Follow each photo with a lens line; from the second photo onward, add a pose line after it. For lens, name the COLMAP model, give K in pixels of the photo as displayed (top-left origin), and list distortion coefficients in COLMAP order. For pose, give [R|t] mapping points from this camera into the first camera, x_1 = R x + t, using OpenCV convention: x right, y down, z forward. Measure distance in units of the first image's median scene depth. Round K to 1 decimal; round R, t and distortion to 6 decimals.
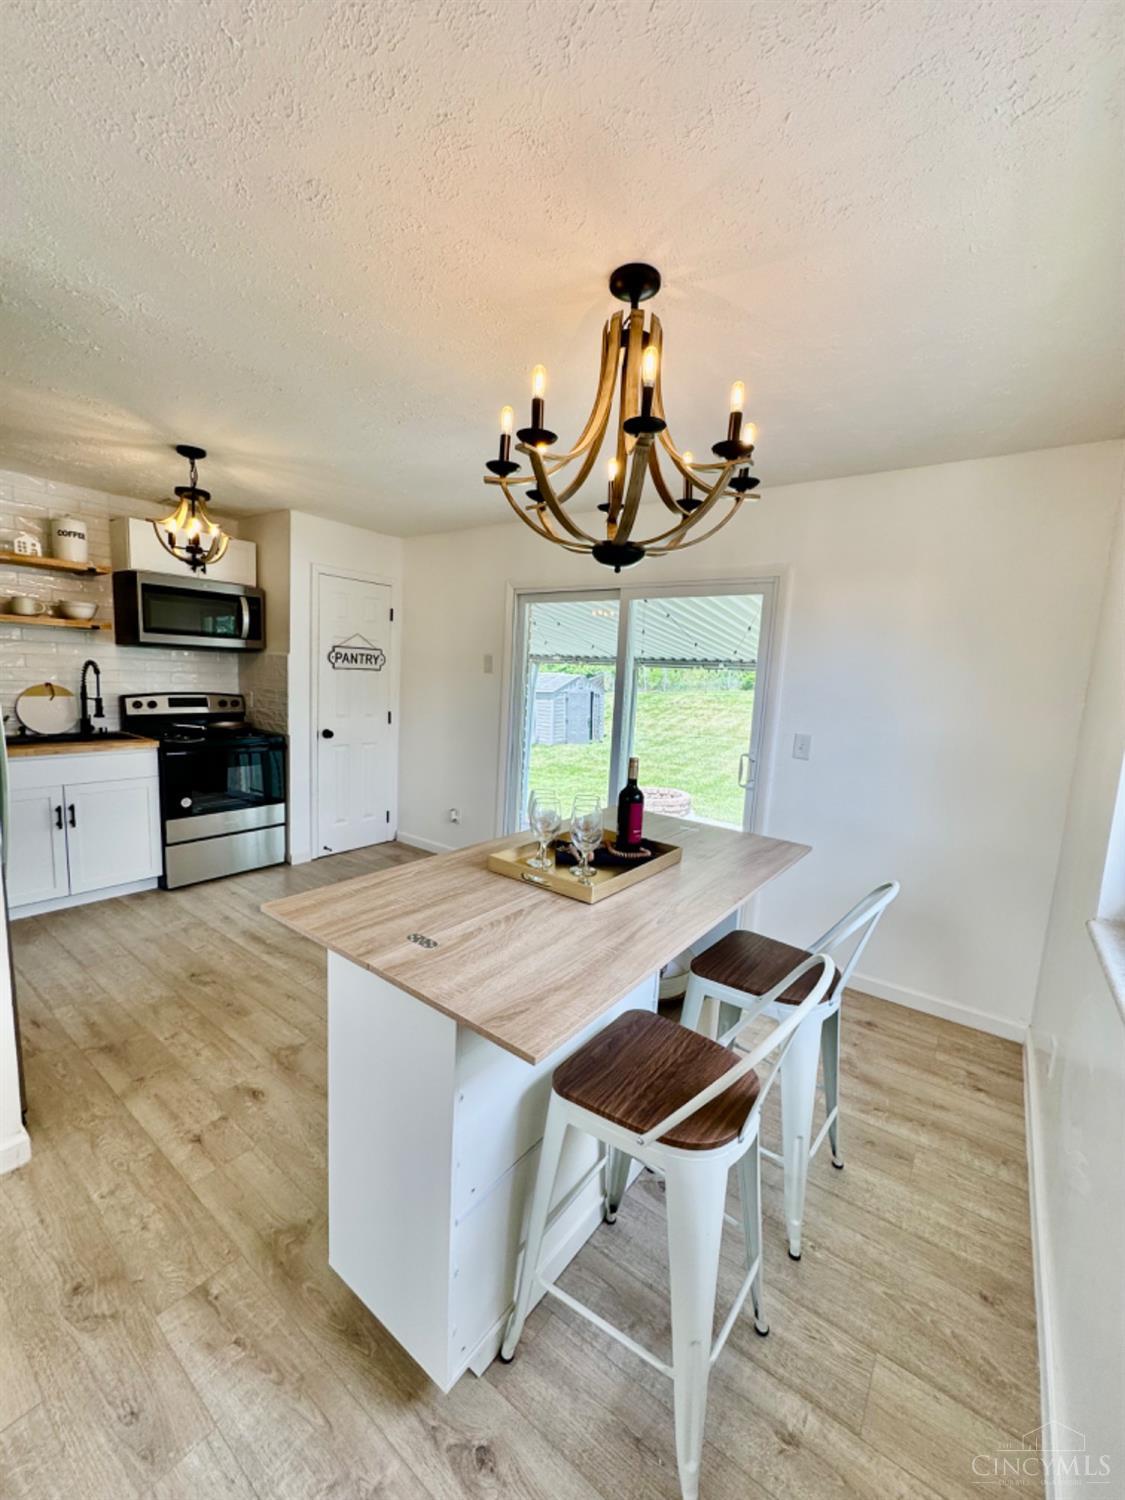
lens RADIAL K [[598.8, 0, 562.5], [0, 598.8, 753.2], [0, 0, 1]] dist [-0.001505, 0.000116]
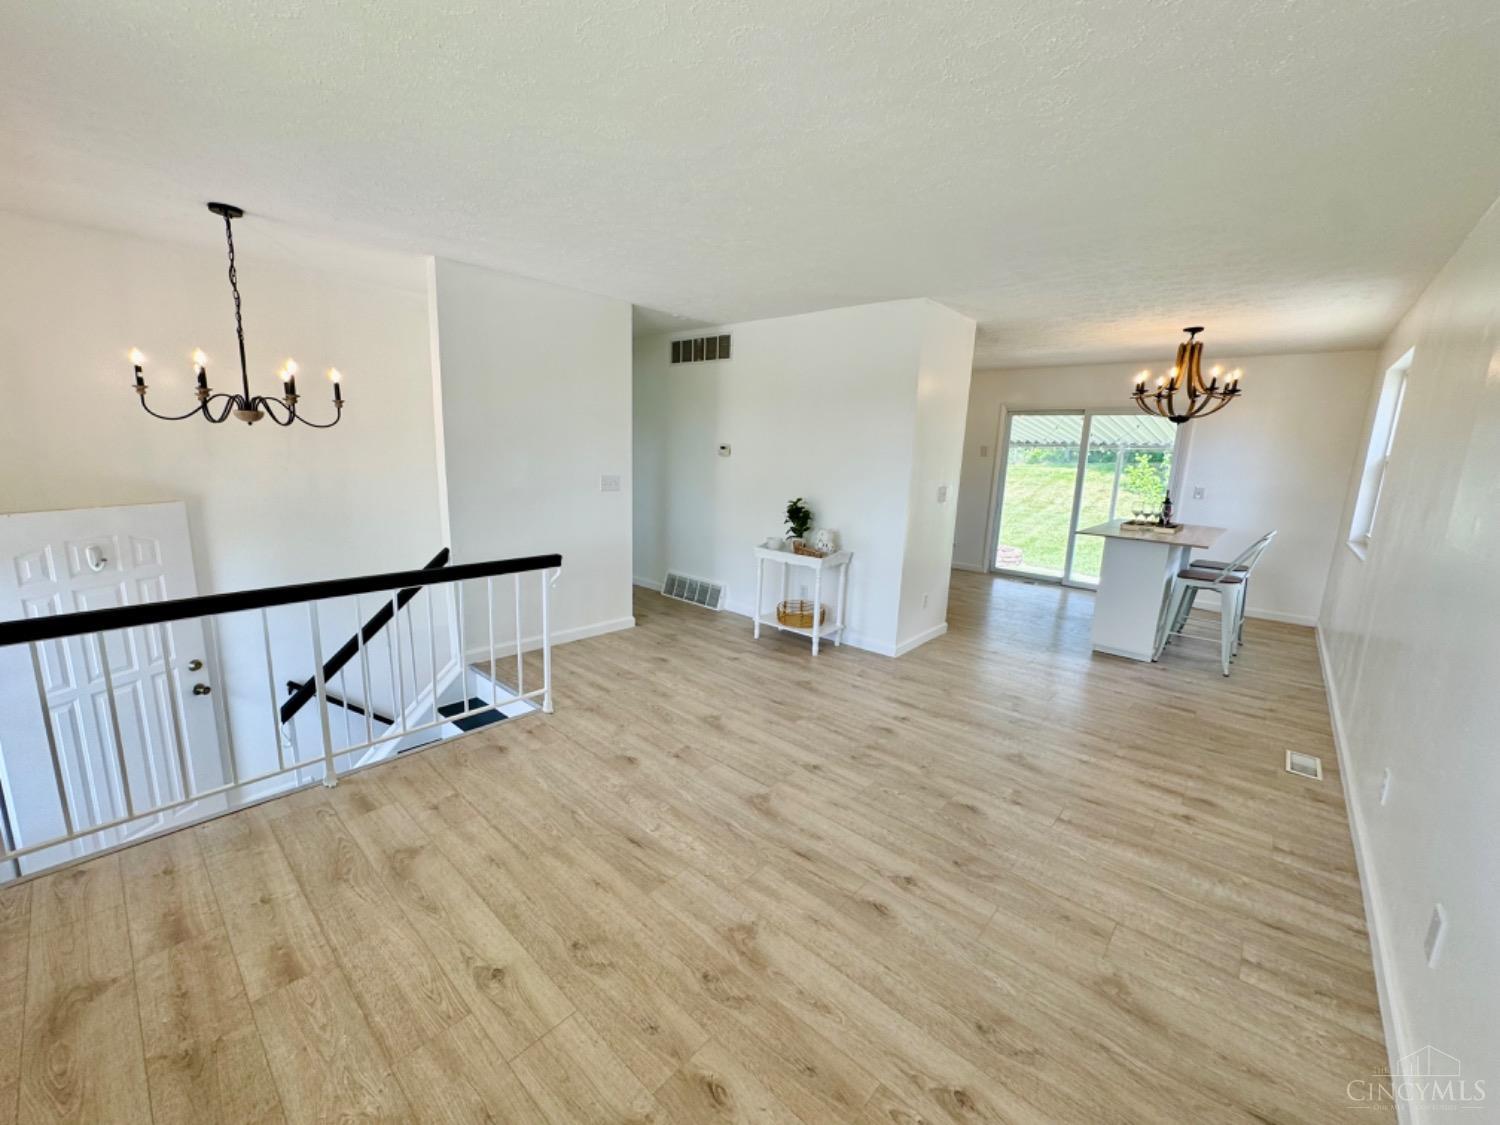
lens RADIAL K [[598.8, 0, 747.1], [0, 598.8, 561.7], [0, 0, 1]] dist [-0.001505, 0.000116]
pose [[0.995341, -0.000897, -0.096410, -0.143935], [0.005718, 0.998745, 0.049749, 0.019096], [0.096244, -0.050068, 0.994098, -0.180379]]
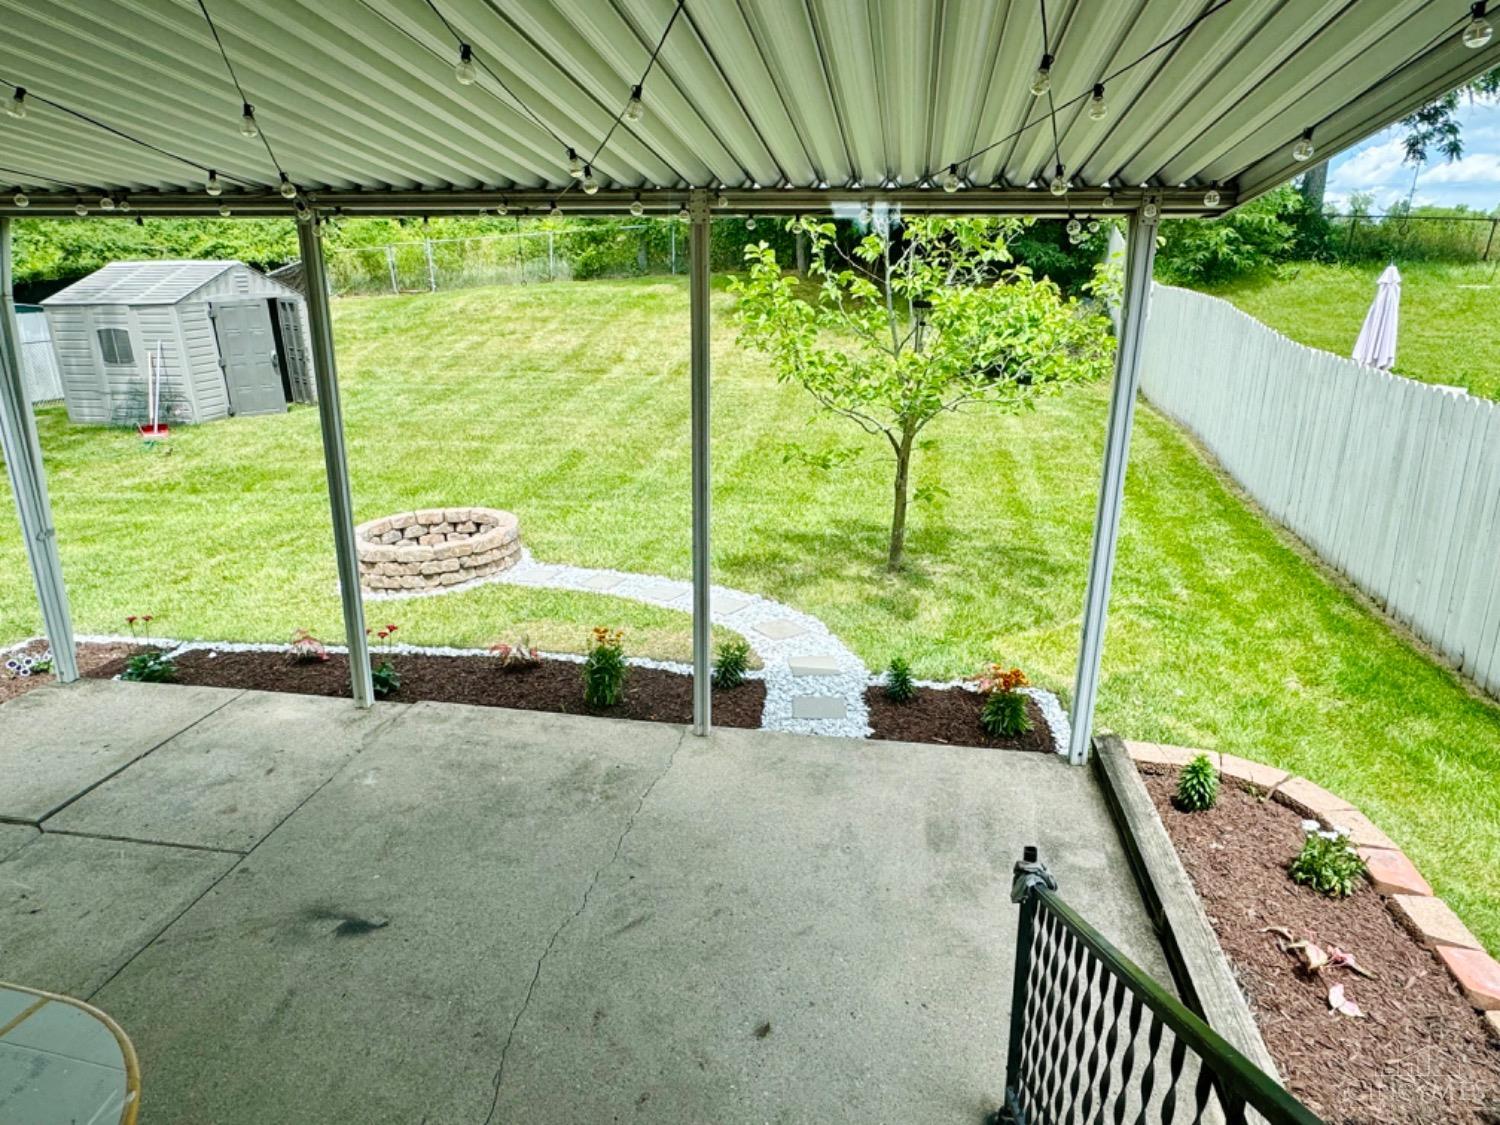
lens RADIAL K [[954.8, 0, 751.6], [0, 954.8, 565.9], [0, 0, 1]] dist [0.002523, 0.000527]
pose [[0.889394, -0.175401, 0.422151, 0.034636], [0.096614, 0.974724, 0.201444, -0.015099], [-0.446815, -0.138377, 0.883860, 0.160142]]
